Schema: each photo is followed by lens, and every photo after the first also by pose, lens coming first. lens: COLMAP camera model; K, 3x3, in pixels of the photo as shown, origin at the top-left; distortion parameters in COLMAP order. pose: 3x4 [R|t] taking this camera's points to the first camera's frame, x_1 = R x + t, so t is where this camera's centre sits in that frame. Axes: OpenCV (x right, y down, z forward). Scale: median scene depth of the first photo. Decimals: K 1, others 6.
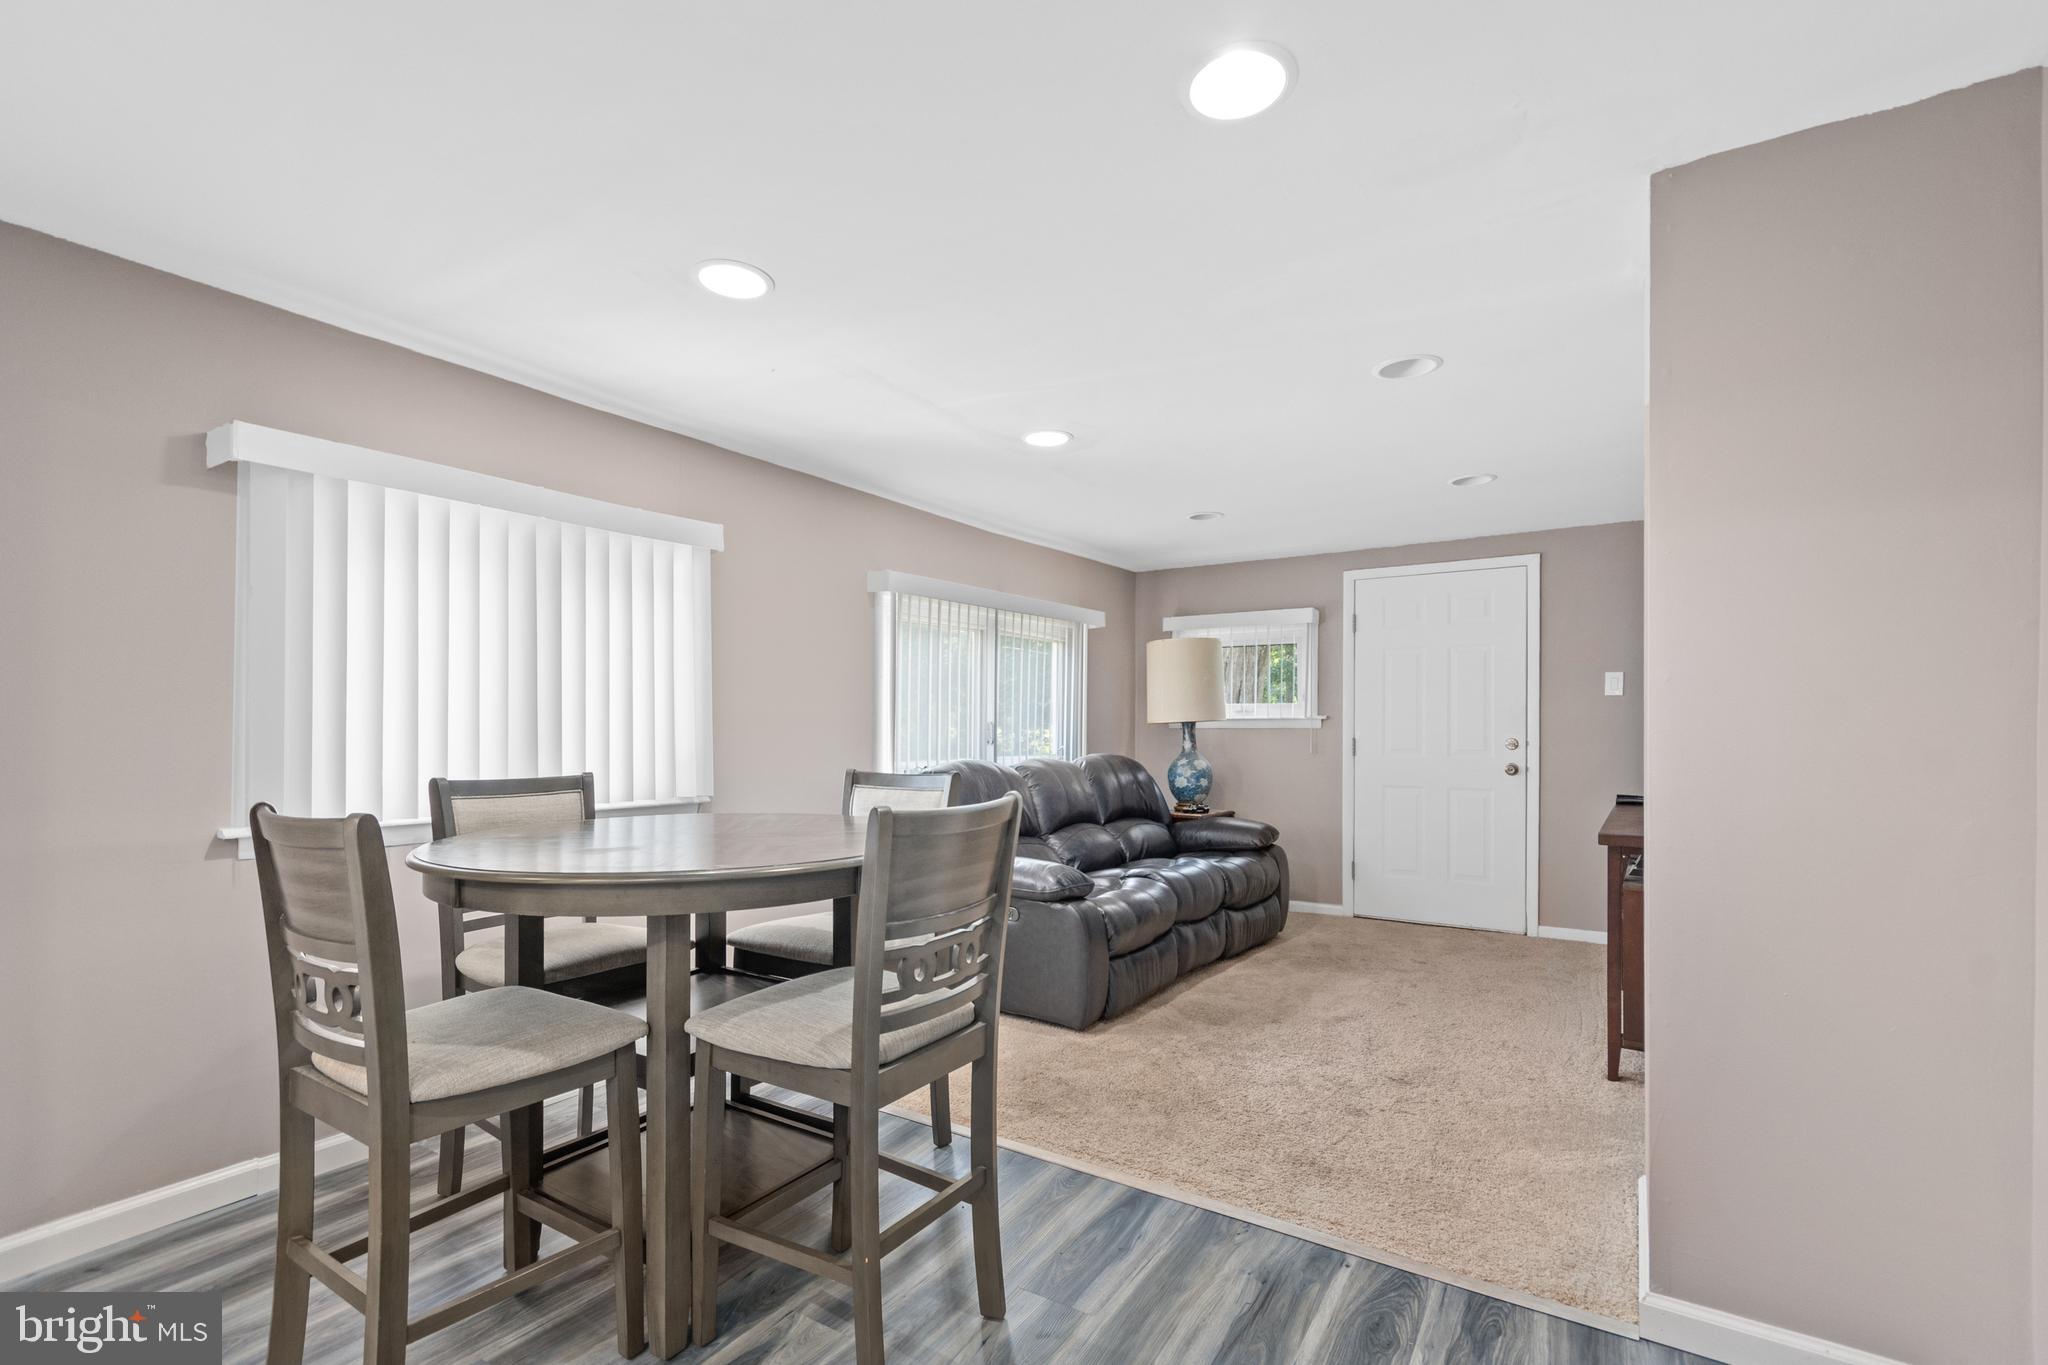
lens RADIAL K [[920.7, 0, 1022.1], [0, 920.7, 715.7], [0, 0, 1]] dist [-0.000172, 0.000239]
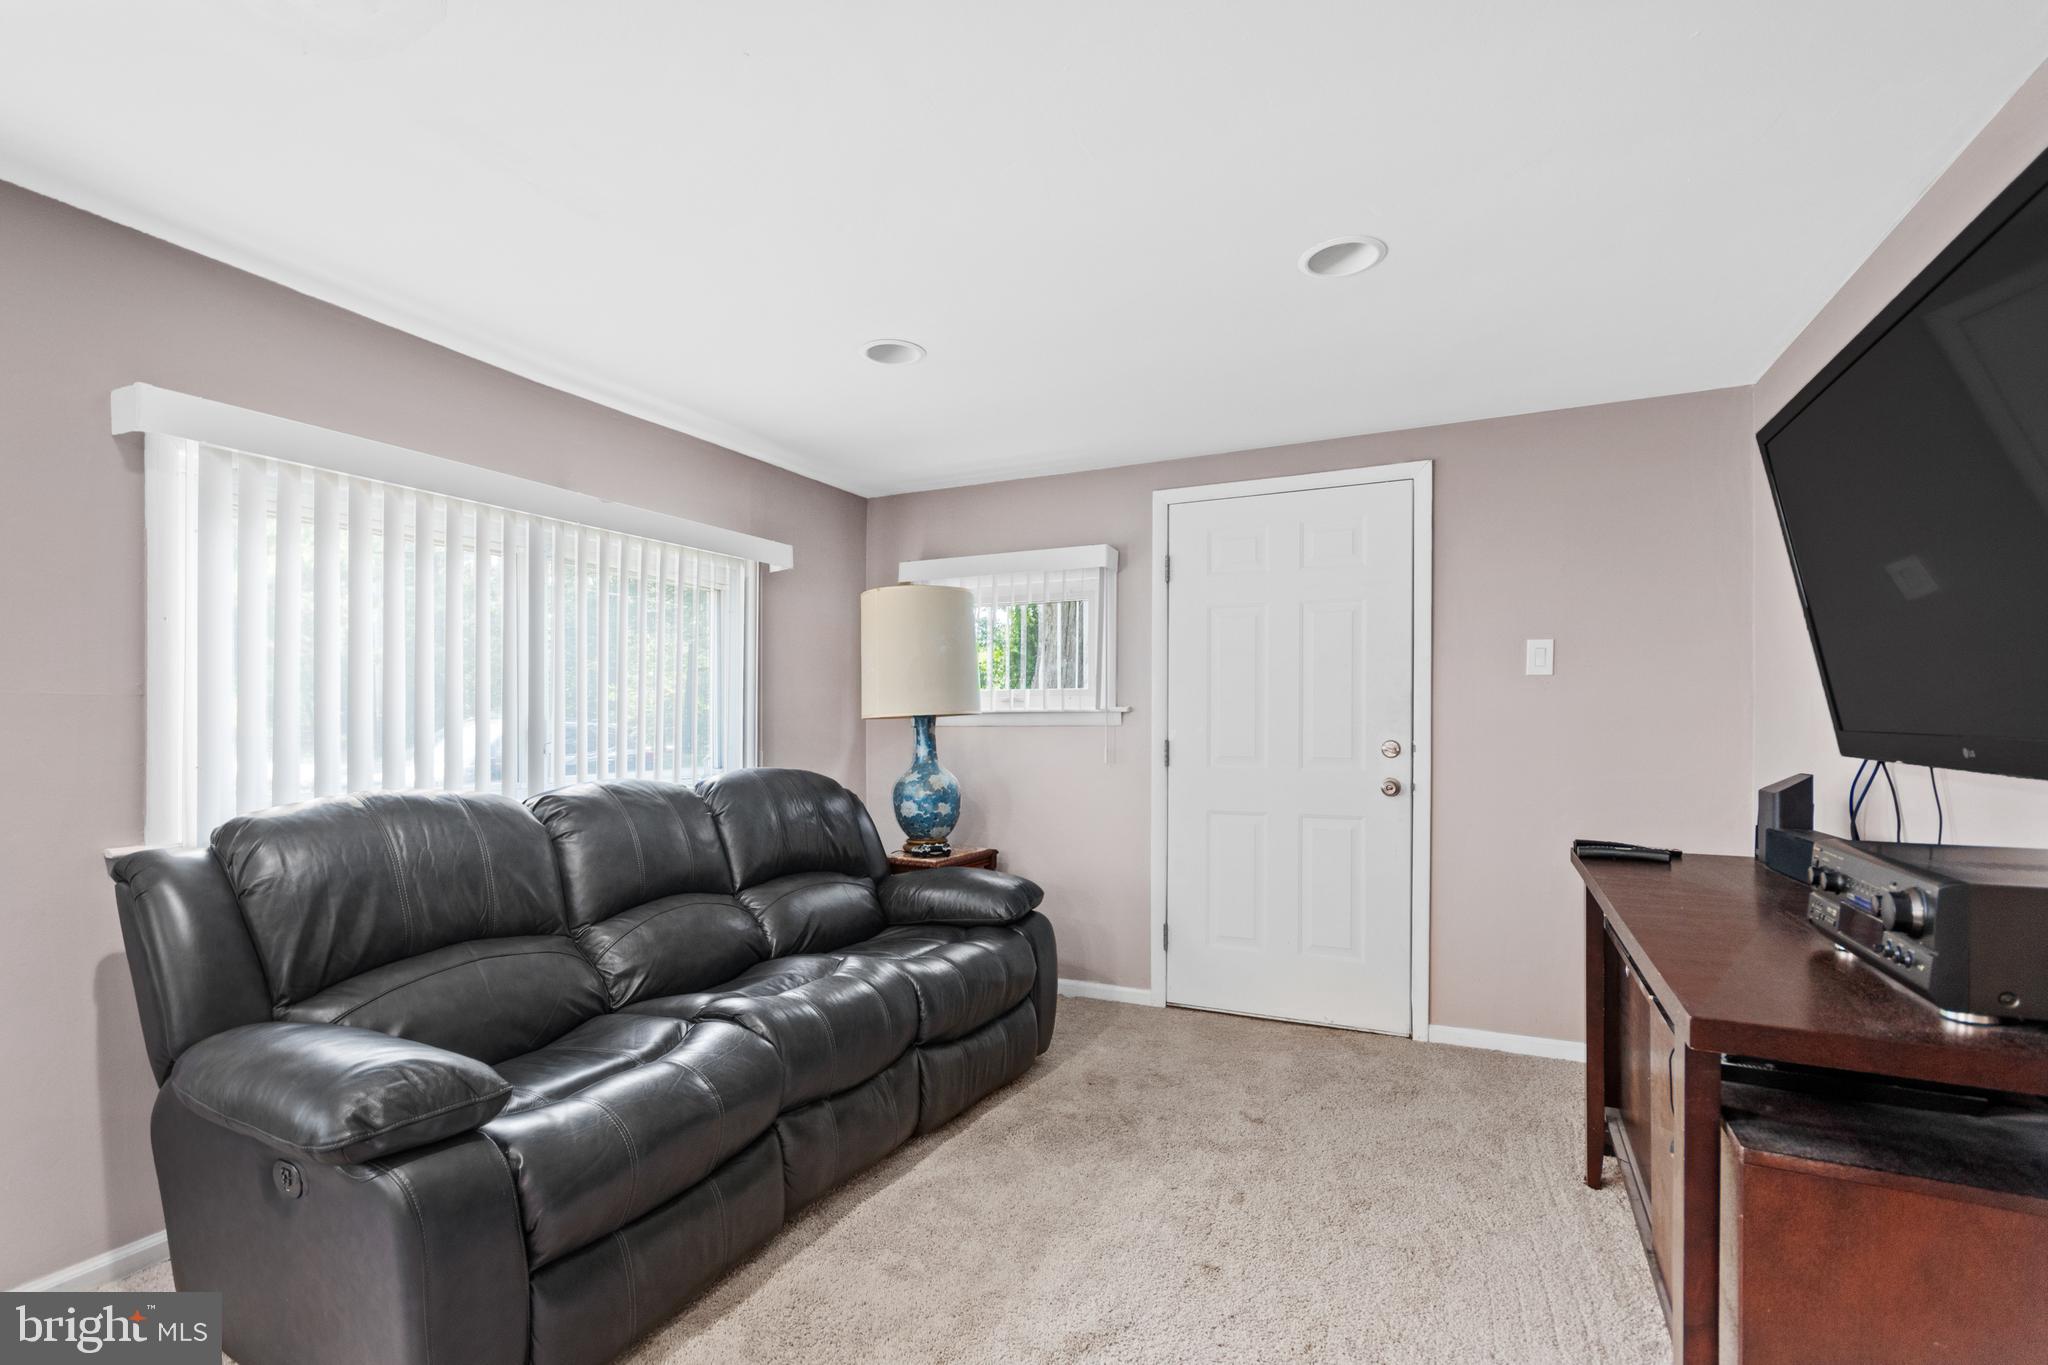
lens RADIAL K [[920.7, 0, 1022.1], [0, 920.7, 715.7], [0, 0, 1]] dist [-0.000172, 0.000239]
pose [[0.990273, 0.000616, 0.139139, 0.175387], [-0.000849, 0.999998, 0.001617, 0.005816], [-0.139138, -0.001719, 0.990272, 0.377328]]
